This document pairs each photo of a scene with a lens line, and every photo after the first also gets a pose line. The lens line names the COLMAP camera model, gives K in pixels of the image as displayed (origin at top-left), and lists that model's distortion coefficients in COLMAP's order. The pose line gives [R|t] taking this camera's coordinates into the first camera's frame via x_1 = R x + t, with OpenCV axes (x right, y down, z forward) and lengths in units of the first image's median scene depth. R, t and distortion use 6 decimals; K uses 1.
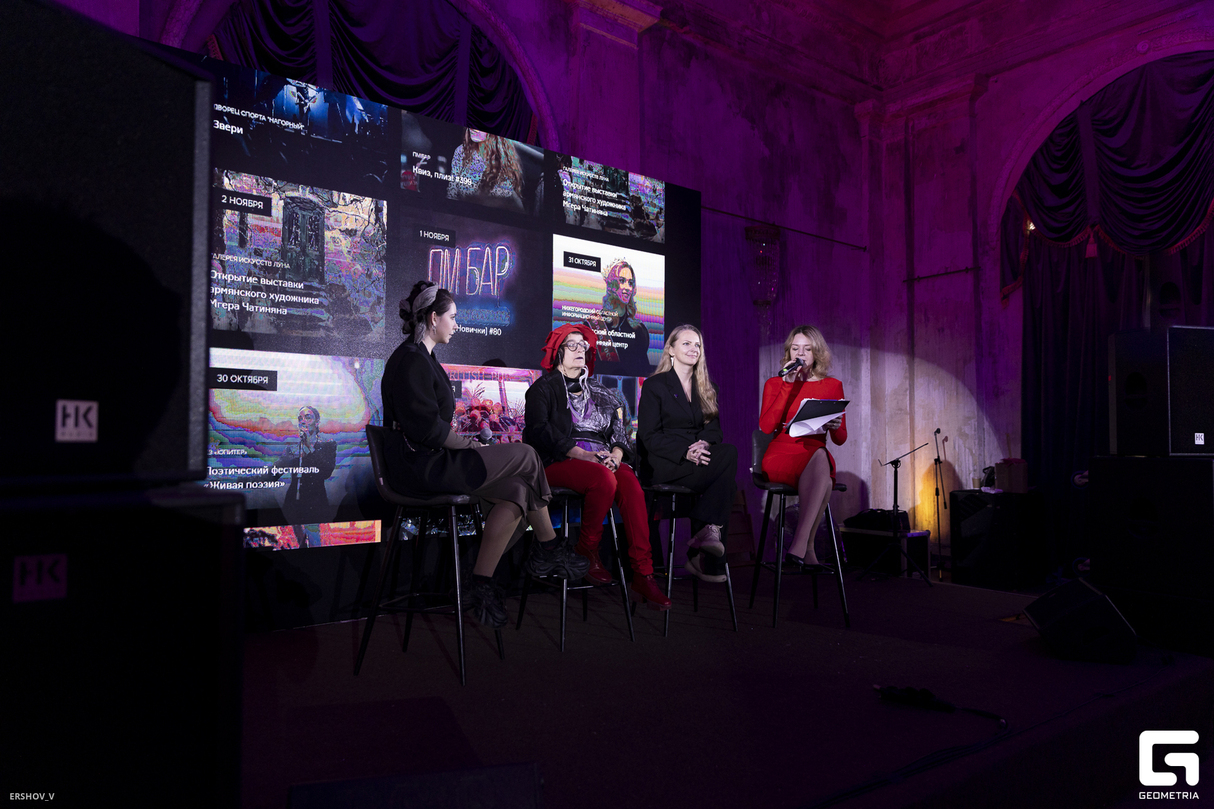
lens RADIAL K [[829.2, 0, 610.6], [0, 829.2, 404.2], [0, 0, 1]] dist [0.009889, -0.001481]
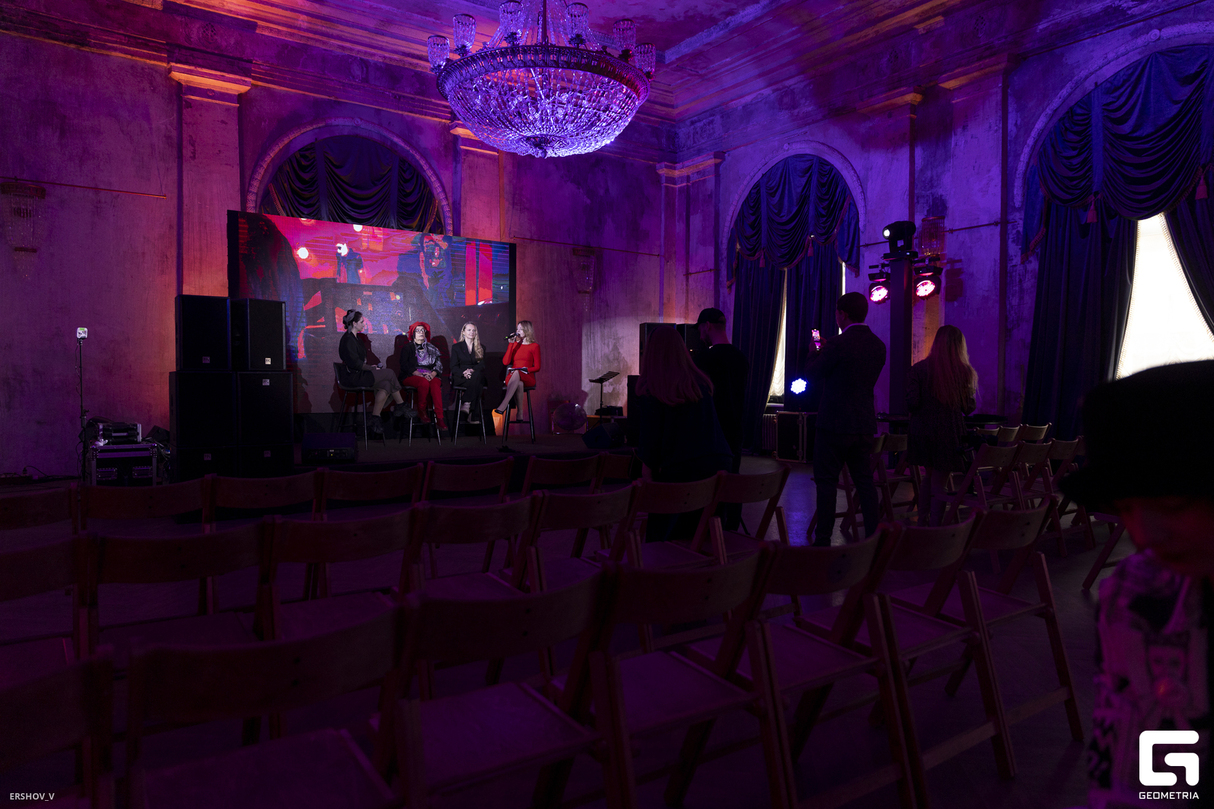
lens RADIAL K [[829.2, 0, 604.7], [0, 829.2, 406.8], [0, 0, 1]] dist [0.009889, -0.001481]
pose [[0.998586, 0.000879, -0.053144, 0.346687], [0.003084, 0.997221, 0.074439, -0.014689], [0.053062, -0.074498, 0.995808, -0.791267]]
